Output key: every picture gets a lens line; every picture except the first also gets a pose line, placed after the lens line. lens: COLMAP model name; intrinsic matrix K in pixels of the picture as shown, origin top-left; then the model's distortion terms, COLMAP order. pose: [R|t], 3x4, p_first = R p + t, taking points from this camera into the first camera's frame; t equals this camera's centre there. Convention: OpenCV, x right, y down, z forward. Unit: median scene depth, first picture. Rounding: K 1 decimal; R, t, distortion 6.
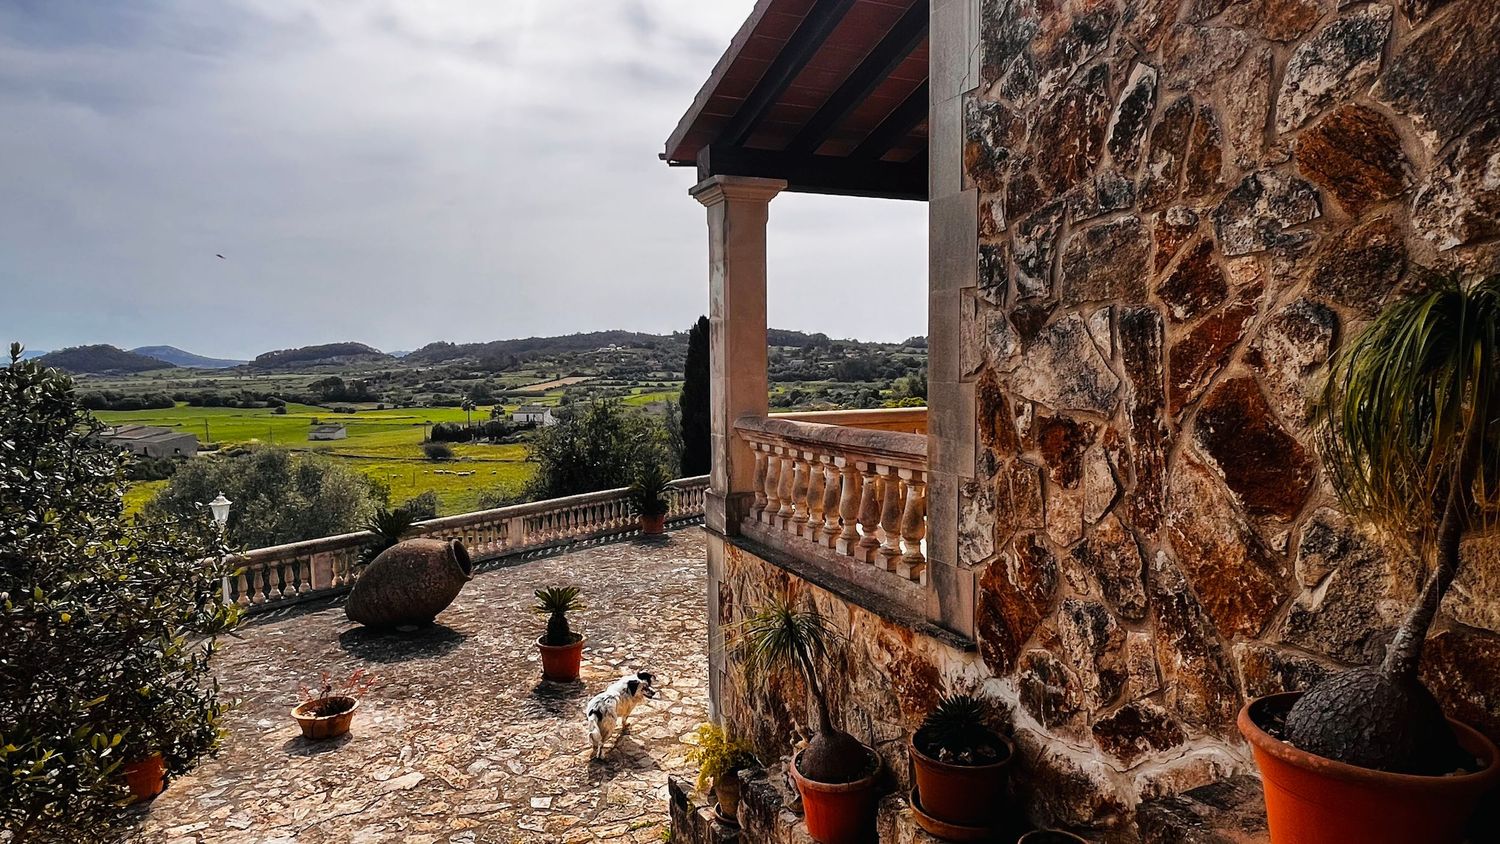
lens RADIAL K [[876.8, 0, 739.7], [0, 876.8, 425.9], [0, 0, 1]] dist [-0.002284, -0.000508]
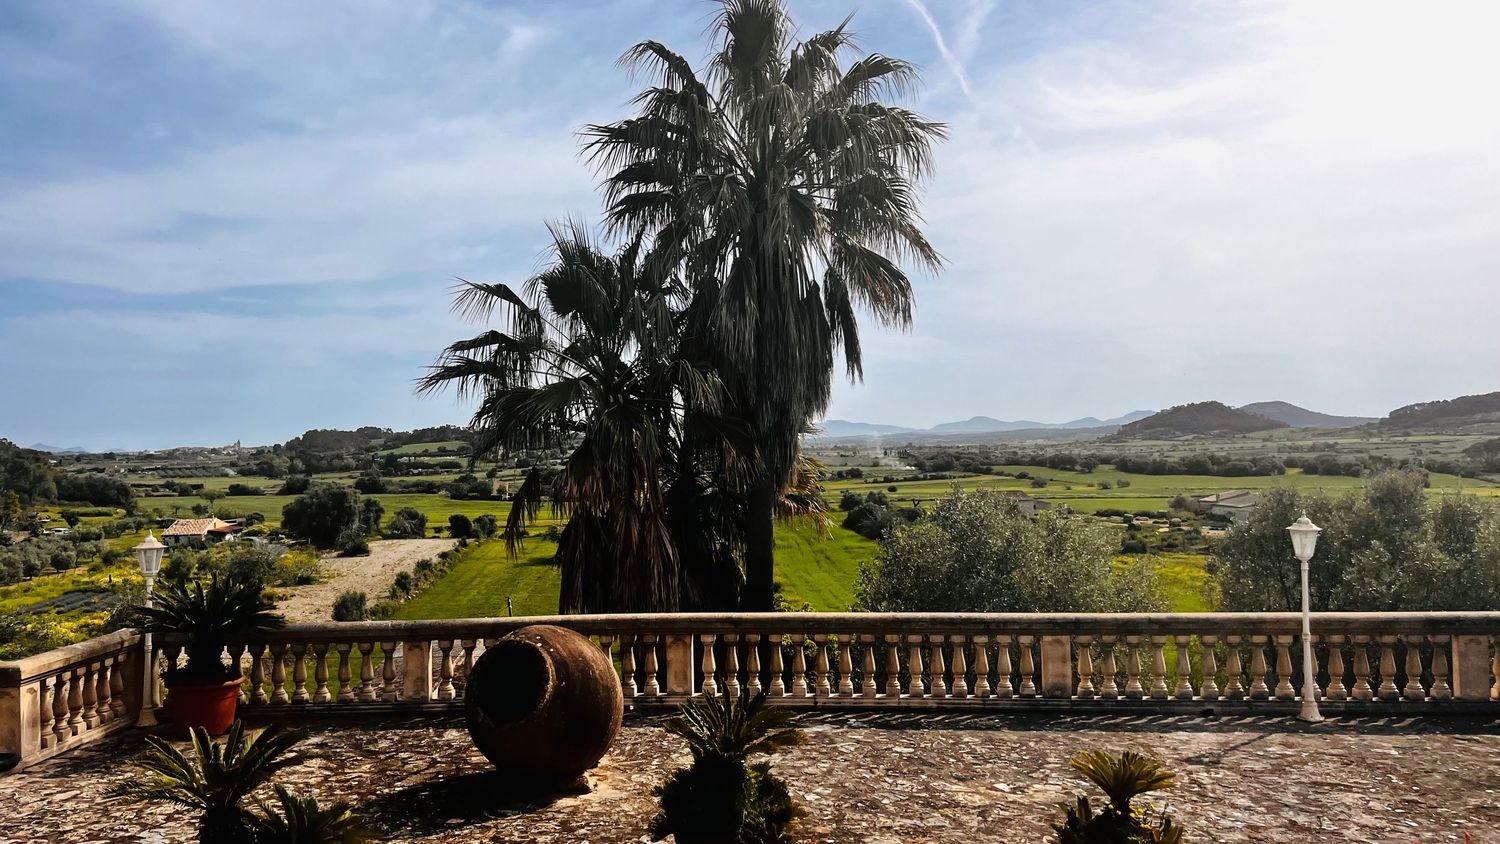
lens RADIAL K [[1144.6, 0, 738.2], [0, 1144.6, 423.6], [0, 0, 1]] dist [0.040622, -0.032499]
pose [[0.526084, -0.010483, -0.850368, -0.062965], [-0.048493, 0.997927, -0.042303, 0.047726], [0.849049, 0.063492, 0.524485, 0.139040]]
